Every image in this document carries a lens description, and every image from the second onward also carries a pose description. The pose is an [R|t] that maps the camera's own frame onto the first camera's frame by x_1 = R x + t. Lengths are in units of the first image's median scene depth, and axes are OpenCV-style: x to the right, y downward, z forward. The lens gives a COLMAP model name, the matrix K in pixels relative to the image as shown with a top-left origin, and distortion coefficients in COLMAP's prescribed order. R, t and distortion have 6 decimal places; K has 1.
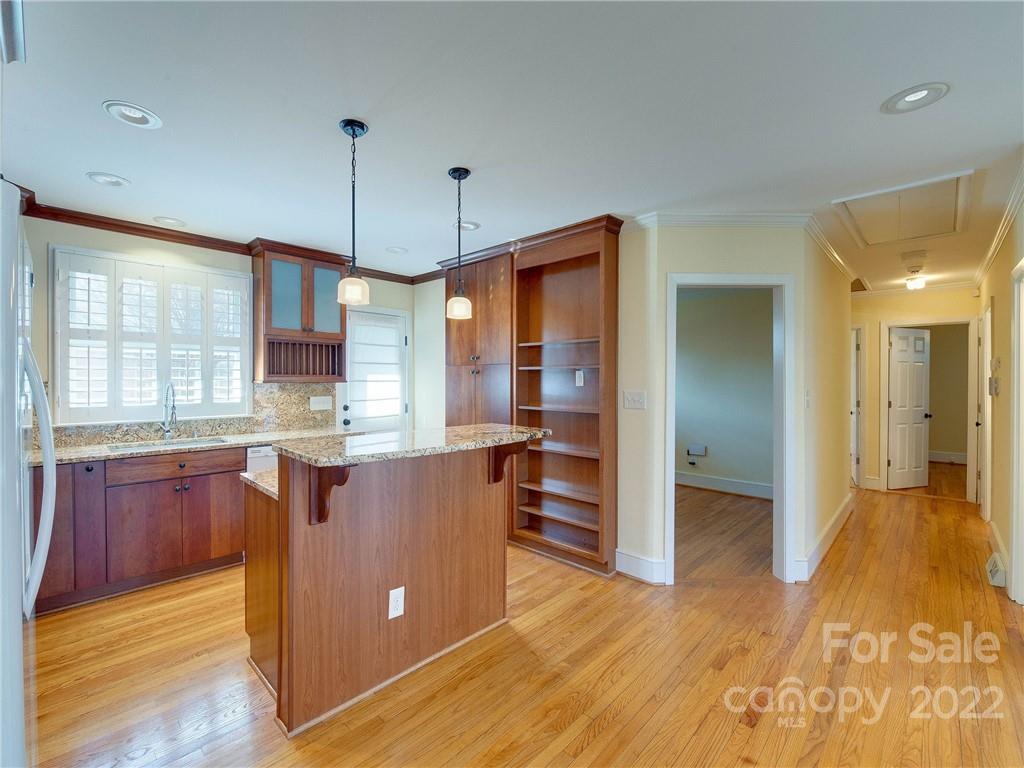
lens RADIAL K [[432.4, 0, 510.0], [0, 432.4, 384.5], [0, 0, 1]] dist [-0.003528, -0.000629]
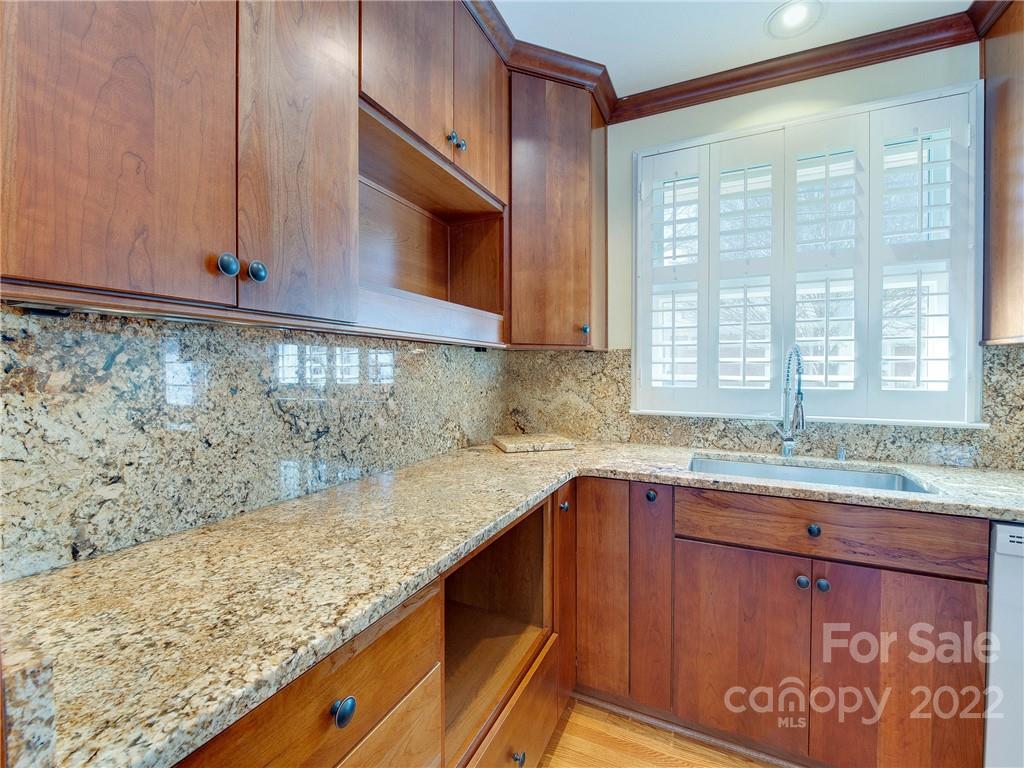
lens RADIAL K [[446.7, 0, 498.9], [0, 446.7, 375.9], [0, 0, 1]] dist [-0.009813, -0.000478]
pose [[0.299625, 0.009996, -0.954005, -0.348503], [-0.011849, 0.999907, 0.006755, 0.028083], [0.953983, 0.009280, 0.299716, 0.455641]]
